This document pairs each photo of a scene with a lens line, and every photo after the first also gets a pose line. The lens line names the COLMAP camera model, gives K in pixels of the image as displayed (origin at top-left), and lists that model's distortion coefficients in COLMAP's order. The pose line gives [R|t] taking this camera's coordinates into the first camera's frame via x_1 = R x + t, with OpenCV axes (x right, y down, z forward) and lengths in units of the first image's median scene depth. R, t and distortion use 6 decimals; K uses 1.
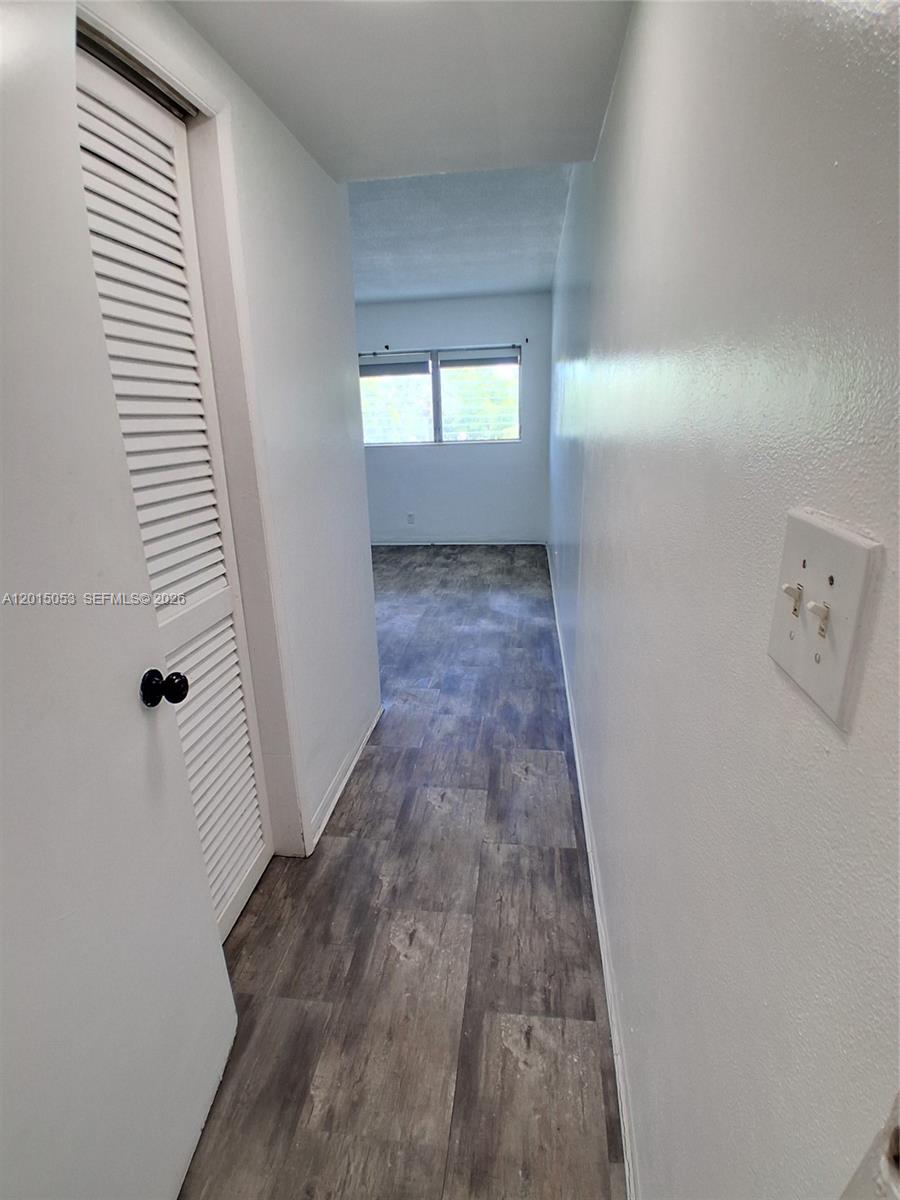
lens RADIAL K [[587.9, 0, 446.2], [0, 587.9, 611.0], [0, 0, 1]] dist [0.005358, -0.046420]
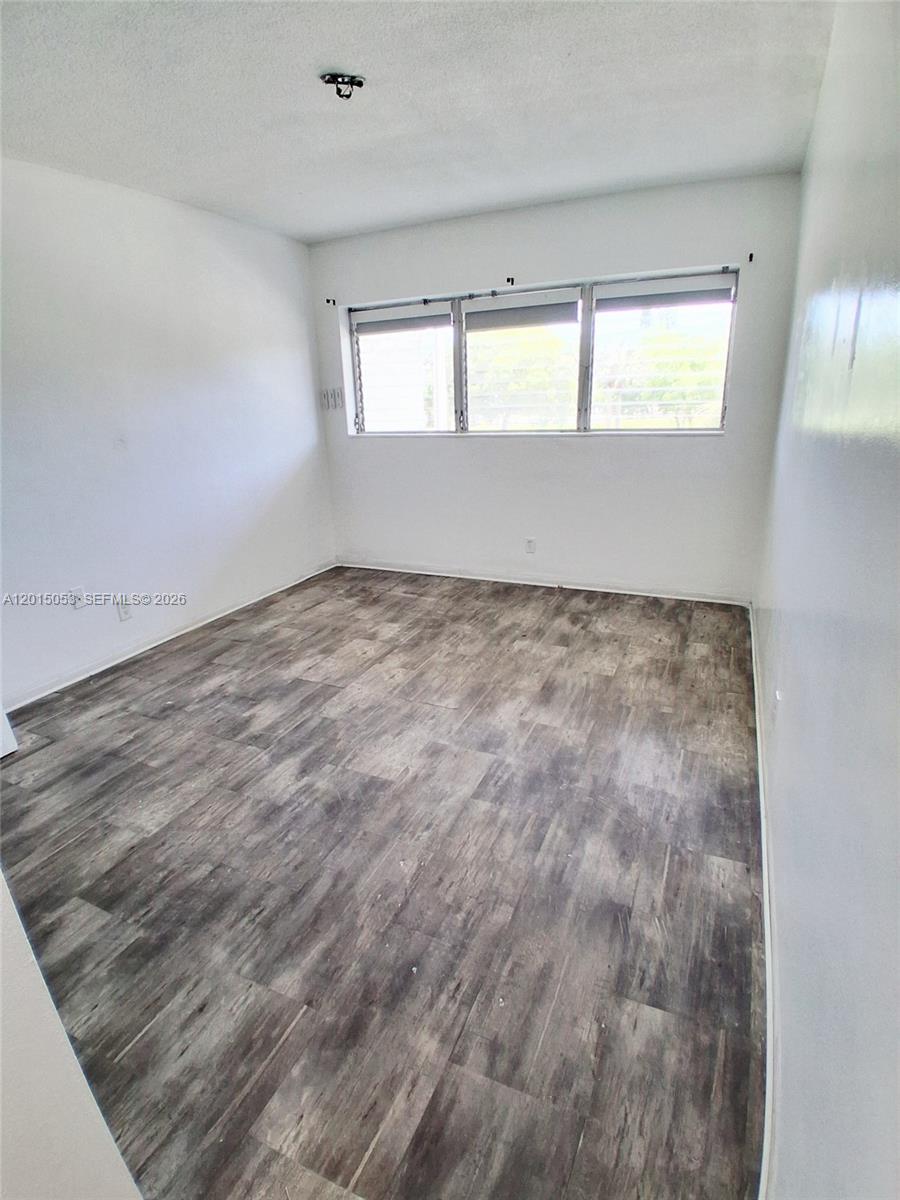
lens RADIAL K [[600.7, 0, 450.0], [0, 600.7, 600.0], [0, 0, 1]] dist [-0.001469, -0.000362]
pose [[0.957641, 0.091960, -0.272887, 0.049843], [-0.084399, 0.995655, 0.039345, -0.132582], [0.275319, -0.014647, 0.961241, 0.374570]]
